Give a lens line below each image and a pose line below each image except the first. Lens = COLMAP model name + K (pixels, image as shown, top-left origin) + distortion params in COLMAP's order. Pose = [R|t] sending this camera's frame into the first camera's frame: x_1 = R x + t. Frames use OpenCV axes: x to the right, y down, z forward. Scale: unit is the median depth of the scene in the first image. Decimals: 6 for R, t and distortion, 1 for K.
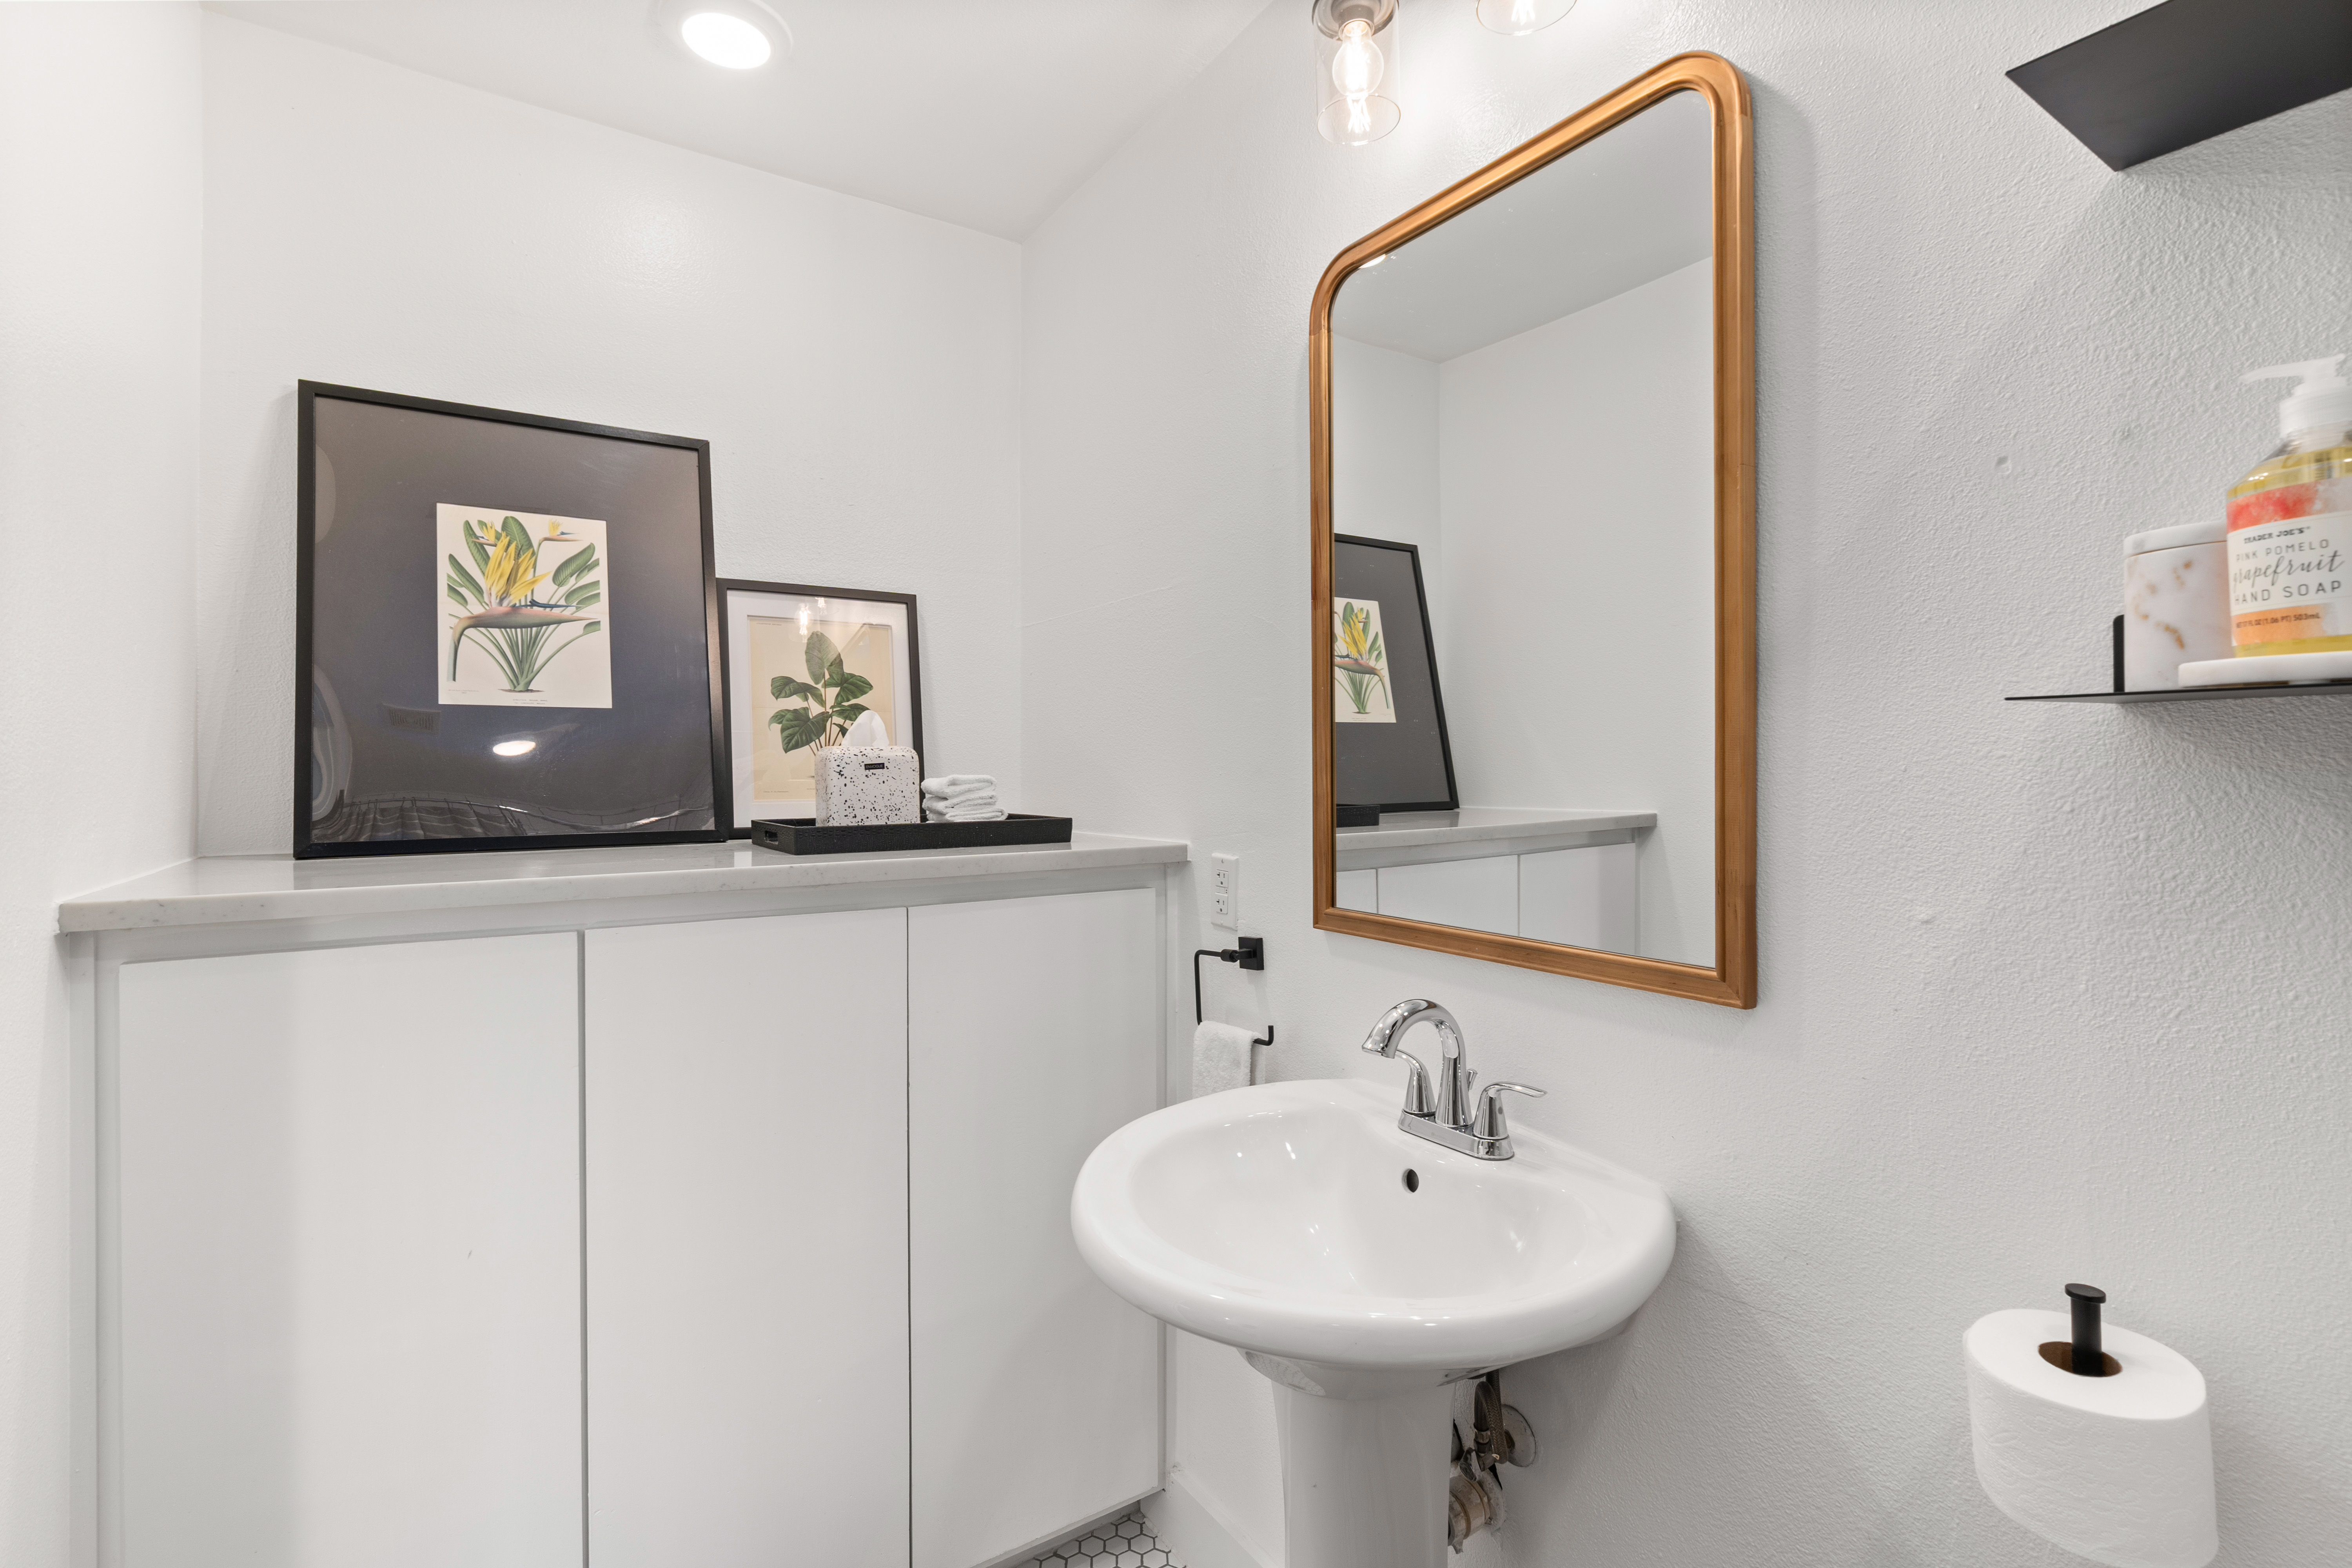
lens RADIAL K [[1071.1, 0, 1174.1], [0, 1071.1, 775.4], [0, 0, 1]] dist [-0.008391, 0.002601]
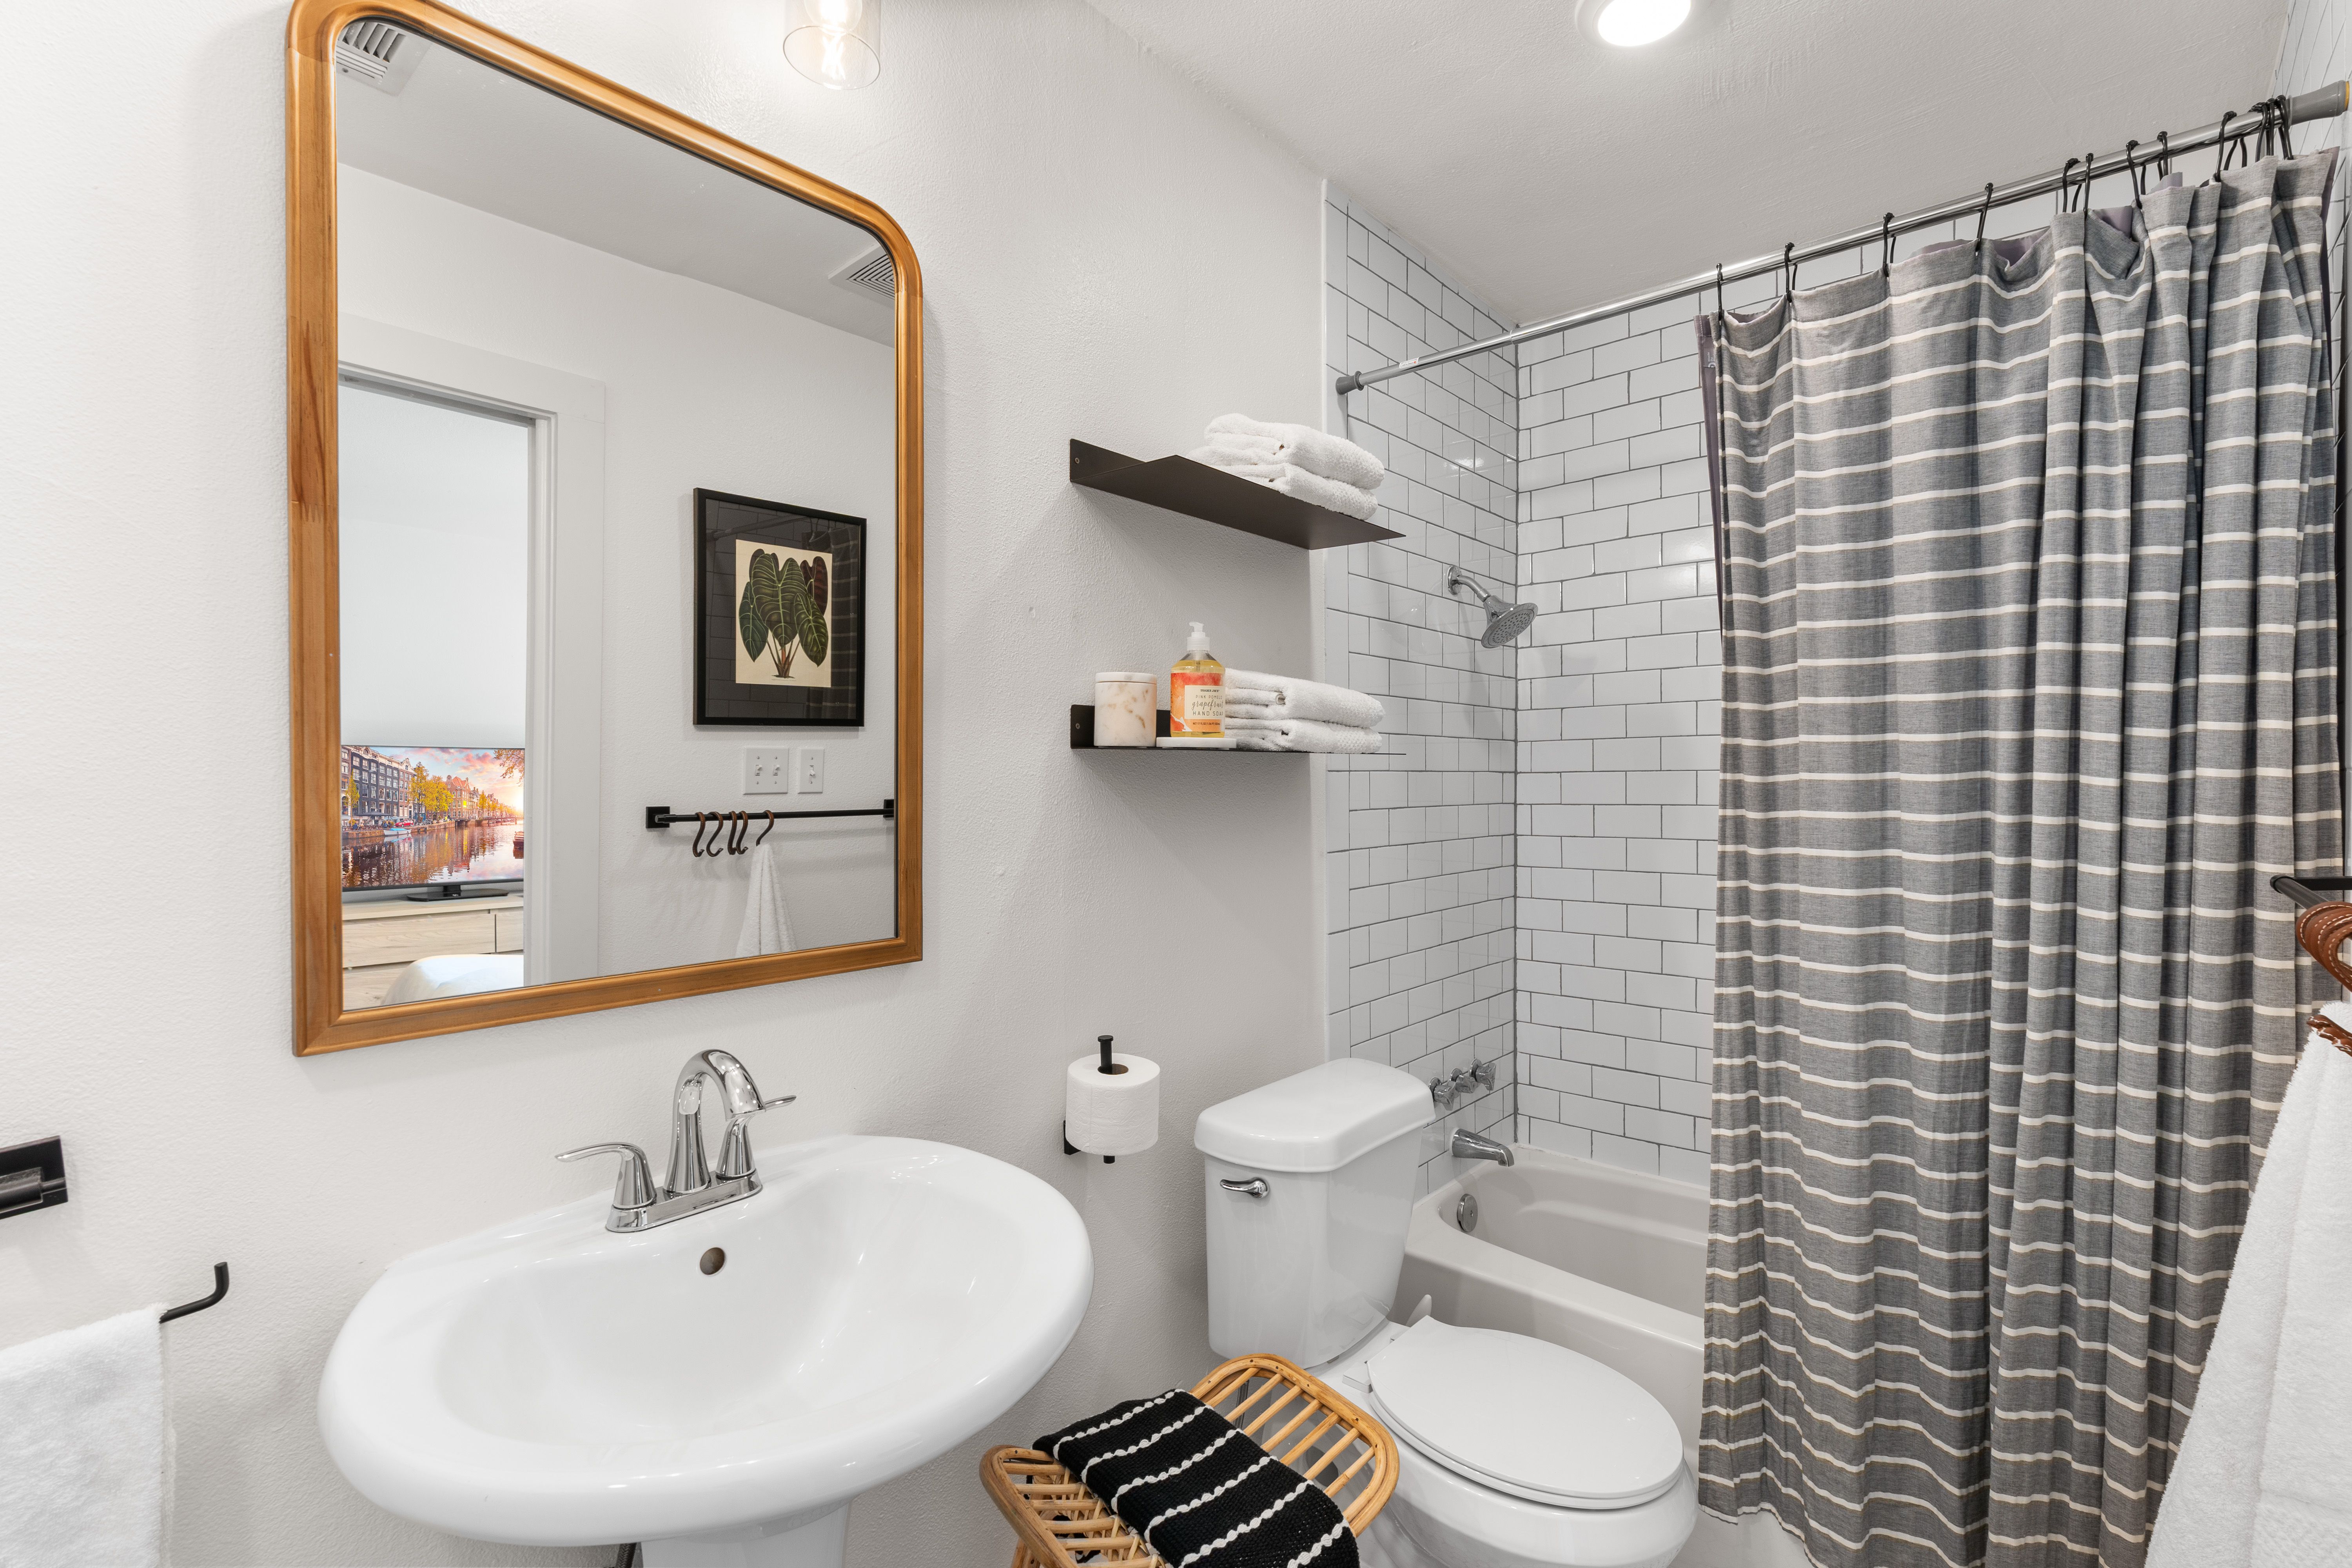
lens RADIAL K [[1071.1, 0, 1170.6], [0, 1071.1, 784.2], [0, 0, 1]] dist [-0.008391, 0.002601]
pose [[-0.255588, -0.008736, 0.966746, -0.800117], [0.008552, 0.999900, 0.011296, -0.016743], [-0.966748, 0.011155, -0.255487, 0.968607]]
